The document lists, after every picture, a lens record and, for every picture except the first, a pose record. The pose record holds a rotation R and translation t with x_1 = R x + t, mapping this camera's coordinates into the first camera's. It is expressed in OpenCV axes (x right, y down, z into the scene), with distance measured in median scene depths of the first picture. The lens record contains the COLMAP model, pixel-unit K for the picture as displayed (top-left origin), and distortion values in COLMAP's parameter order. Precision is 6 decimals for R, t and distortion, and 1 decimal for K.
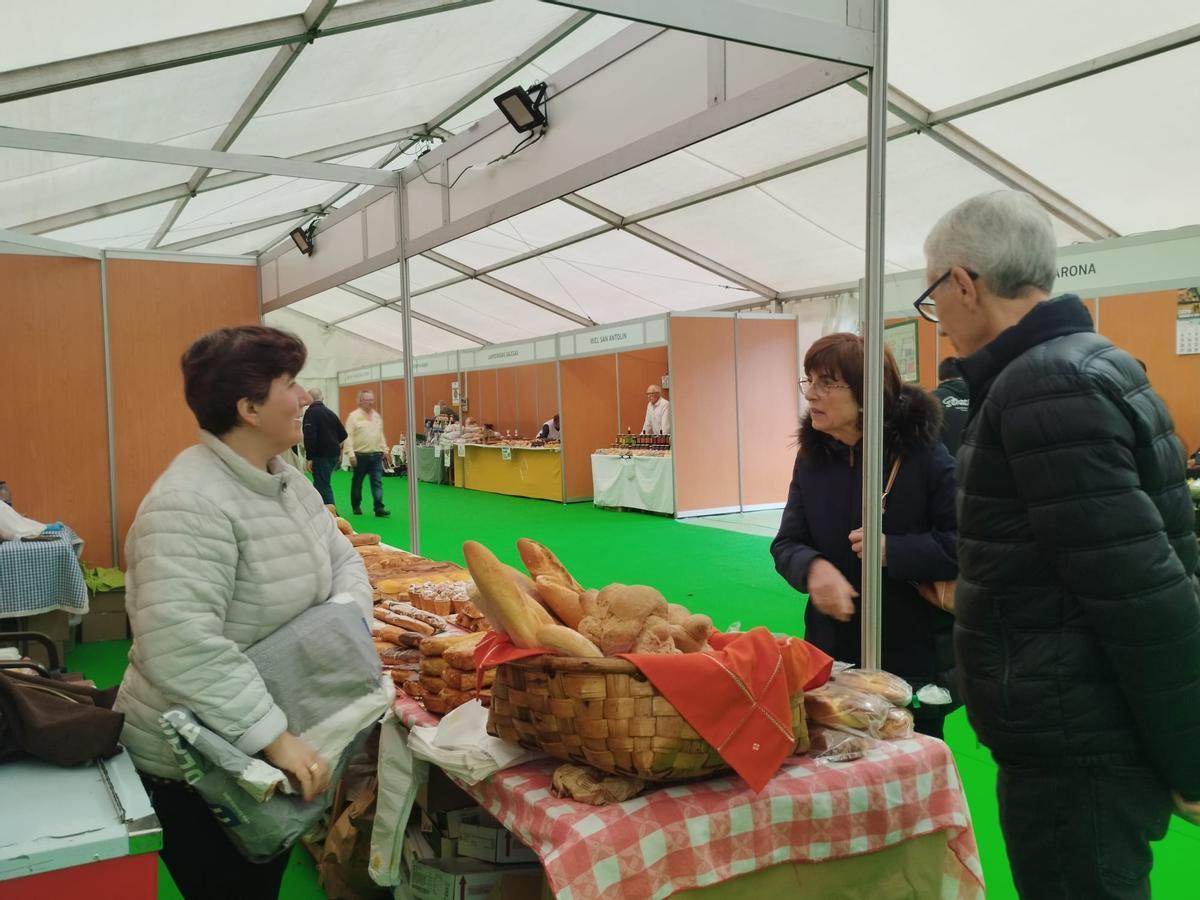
lens RADIAL K [[1003.2, 0, 602.3], [0, 1003.2, 454.7], [0, 0, 1]] dist [0.070781, -0.087204]
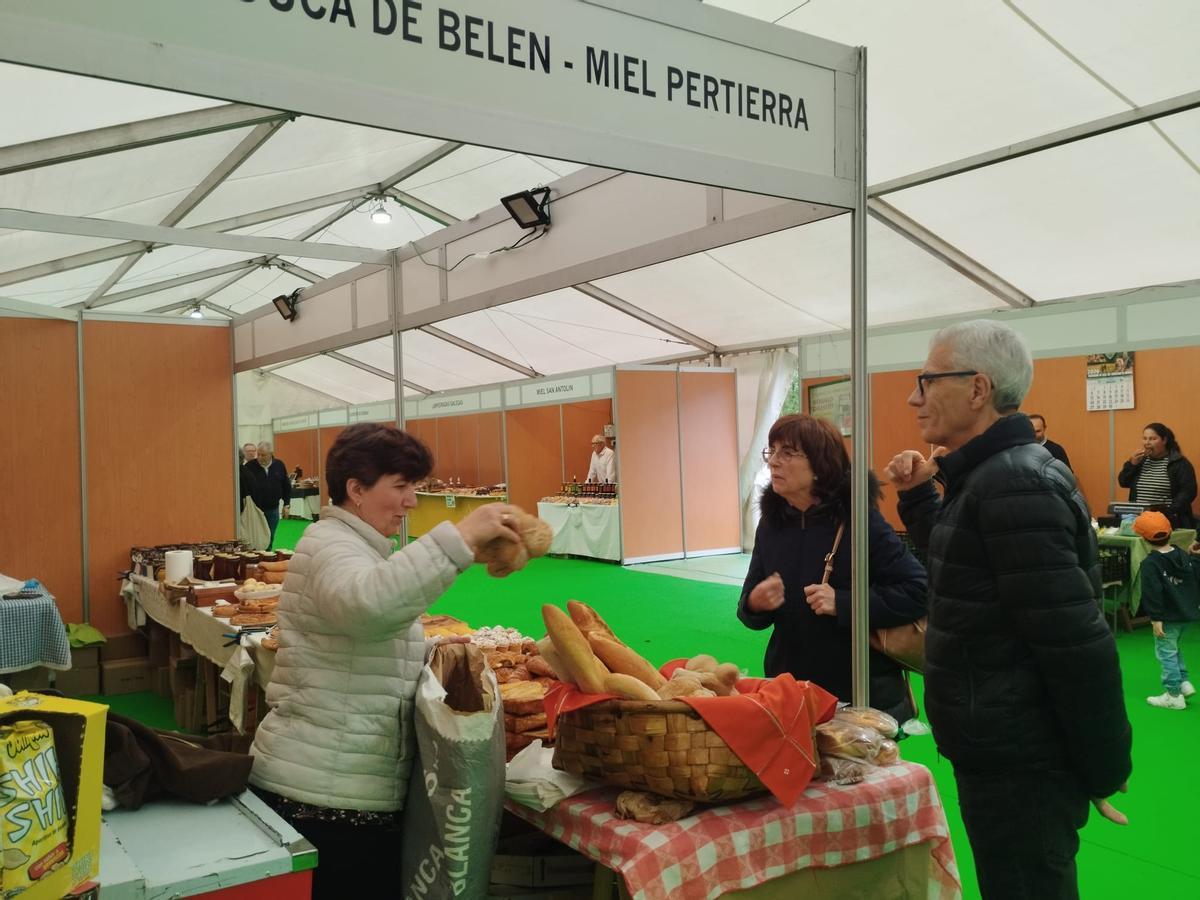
lens RADIAL K [[1003.2, 0, 602.3], [0, 1003.2, 454.7], [0, 0, 1]] dist [0.070781, -0.087204]
pose [[0.997498, -0.002009, 0.070664, -0.135004], [0.005048, 0.999068, -0.042857, -0.038227], [-0.070512, 0.043107, 0.996579, -0.194382]]
